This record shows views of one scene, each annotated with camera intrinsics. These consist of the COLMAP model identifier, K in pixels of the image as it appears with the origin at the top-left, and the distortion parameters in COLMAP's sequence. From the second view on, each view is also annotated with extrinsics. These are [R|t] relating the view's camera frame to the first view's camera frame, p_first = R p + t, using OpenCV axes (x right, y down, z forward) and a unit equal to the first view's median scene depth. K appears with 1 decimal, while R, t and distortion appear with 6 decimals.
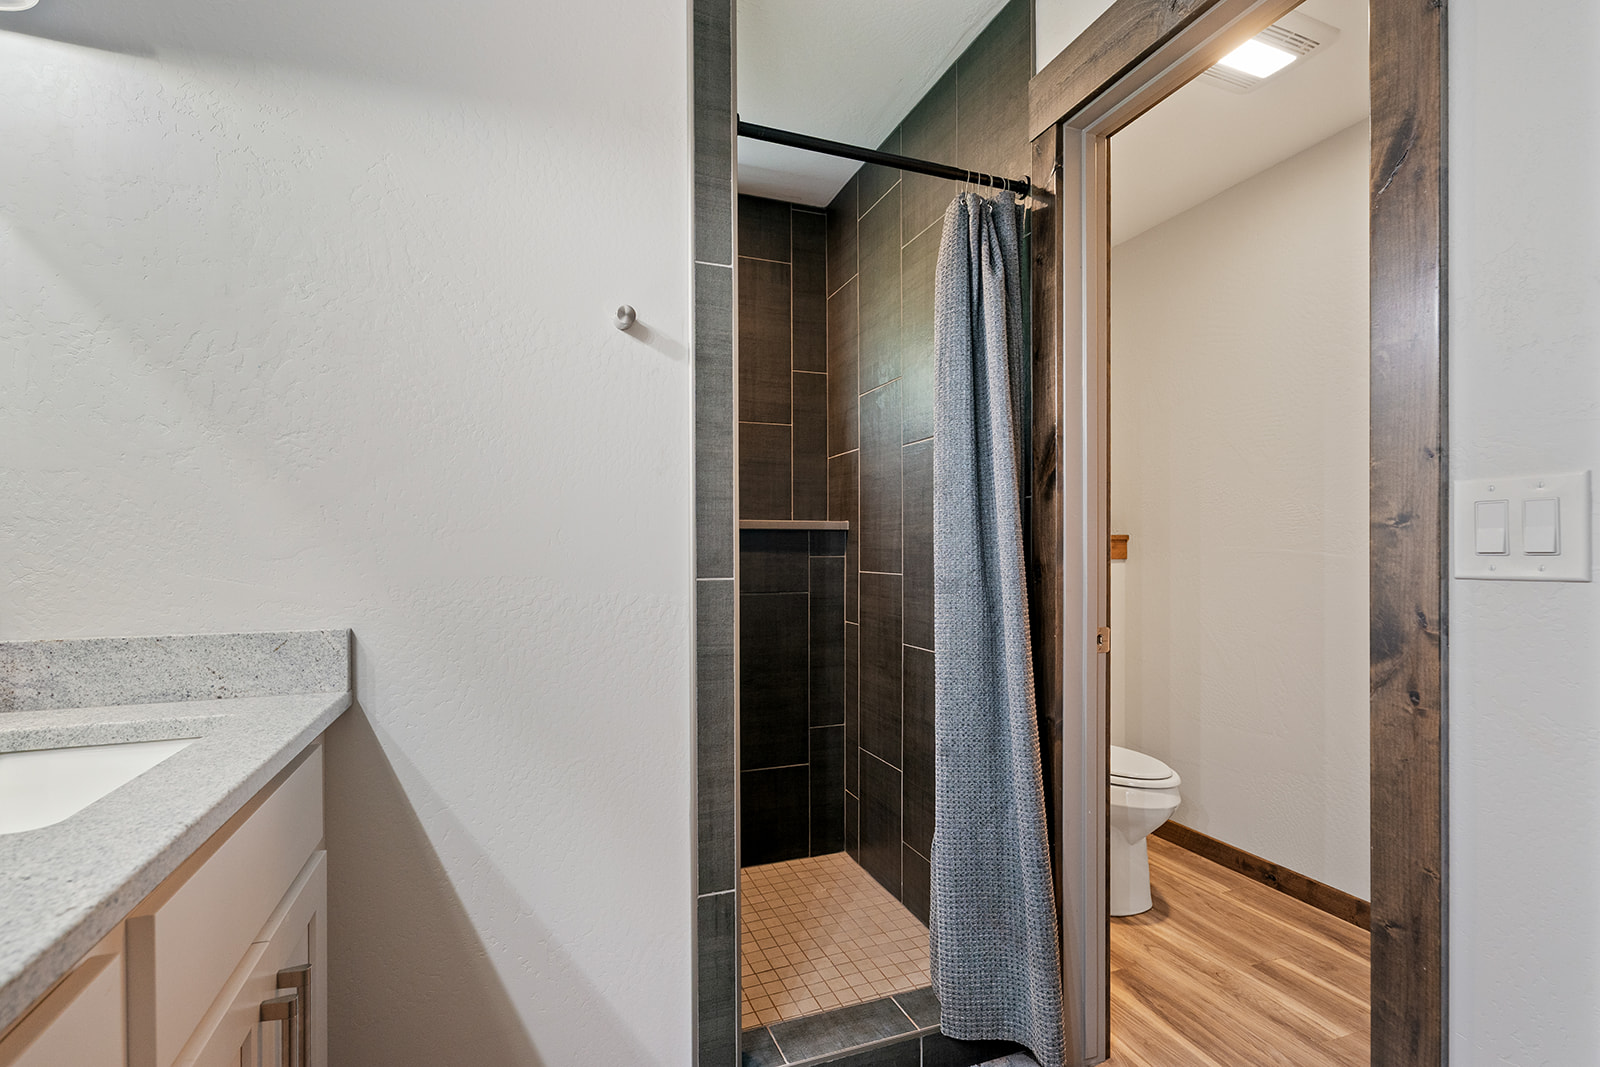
lens RADIAL K [[739.6, 0, 800.5], [0, 739.6, 540.7], [0, 0, 1]] dist [-0.001079, -0.000721]
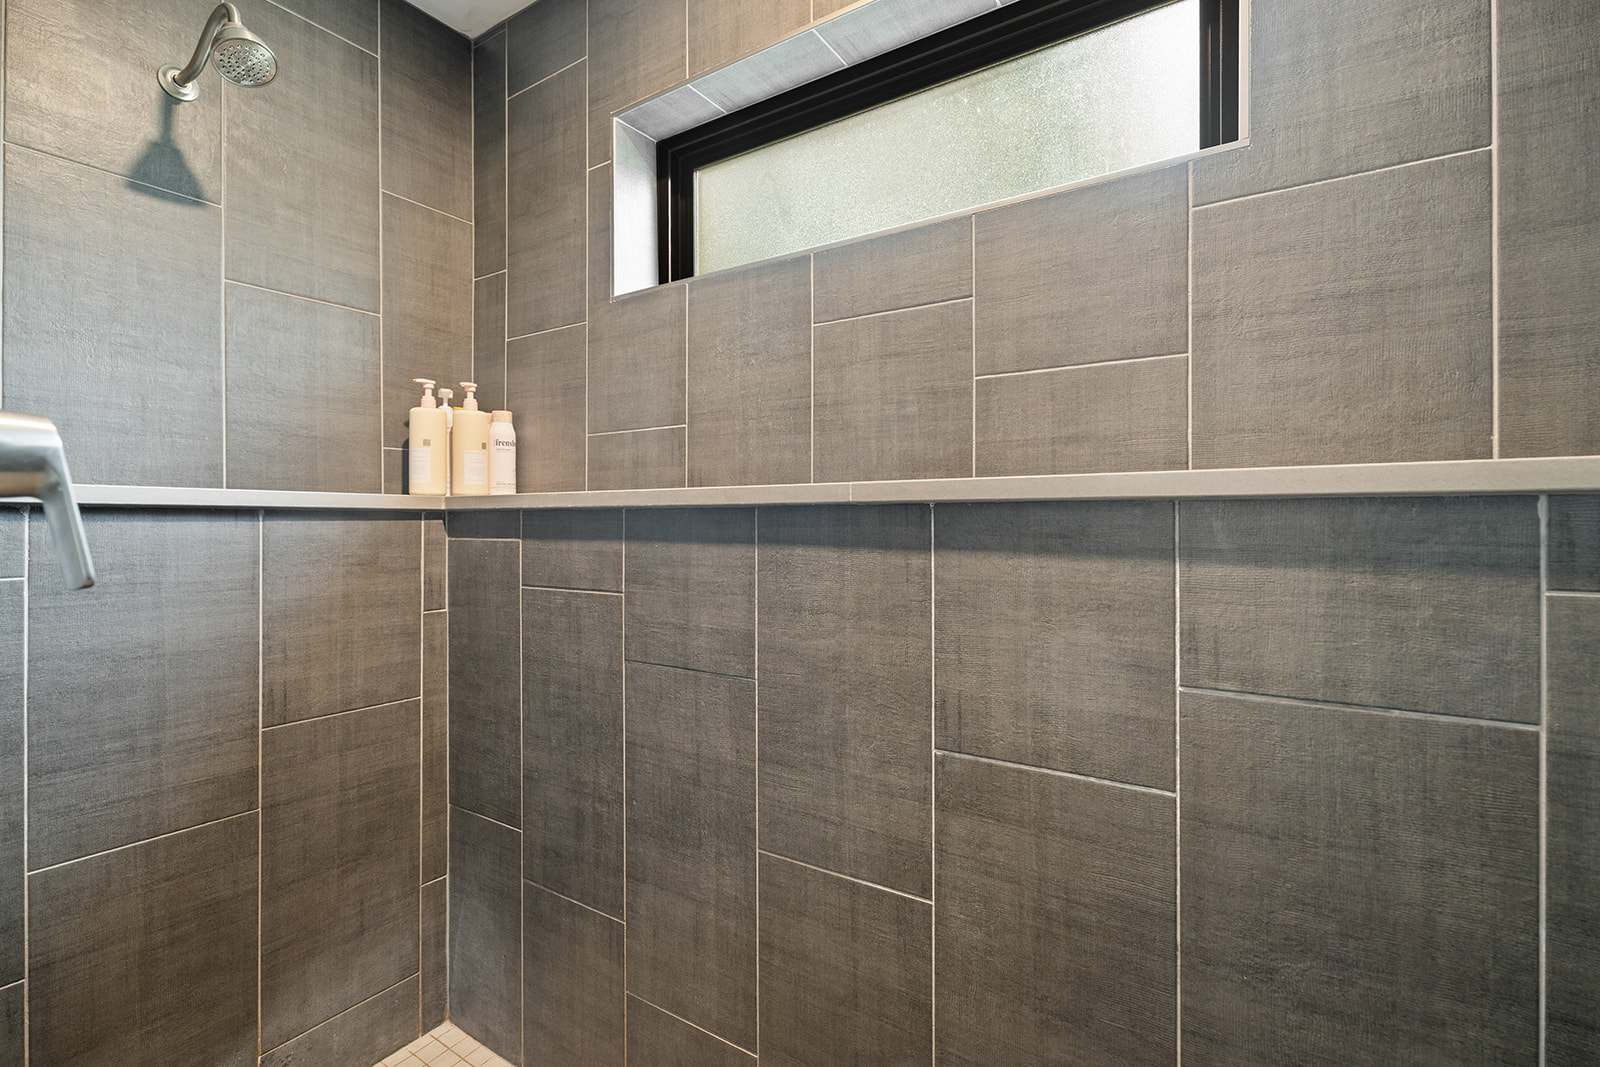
lens RADIAL K [[739.6, 0, 798.8], [0, 739.6, 527.6], [0, 0, 1]] dist [-0.001079, -0.000721]
pose [[0.577173, -0.000363, -0.816622, 0.074022], [0.004714, 0.999985, 0.002887, -0.003933], [0.816609, -0.005516, 0.577165, 0.632695]]
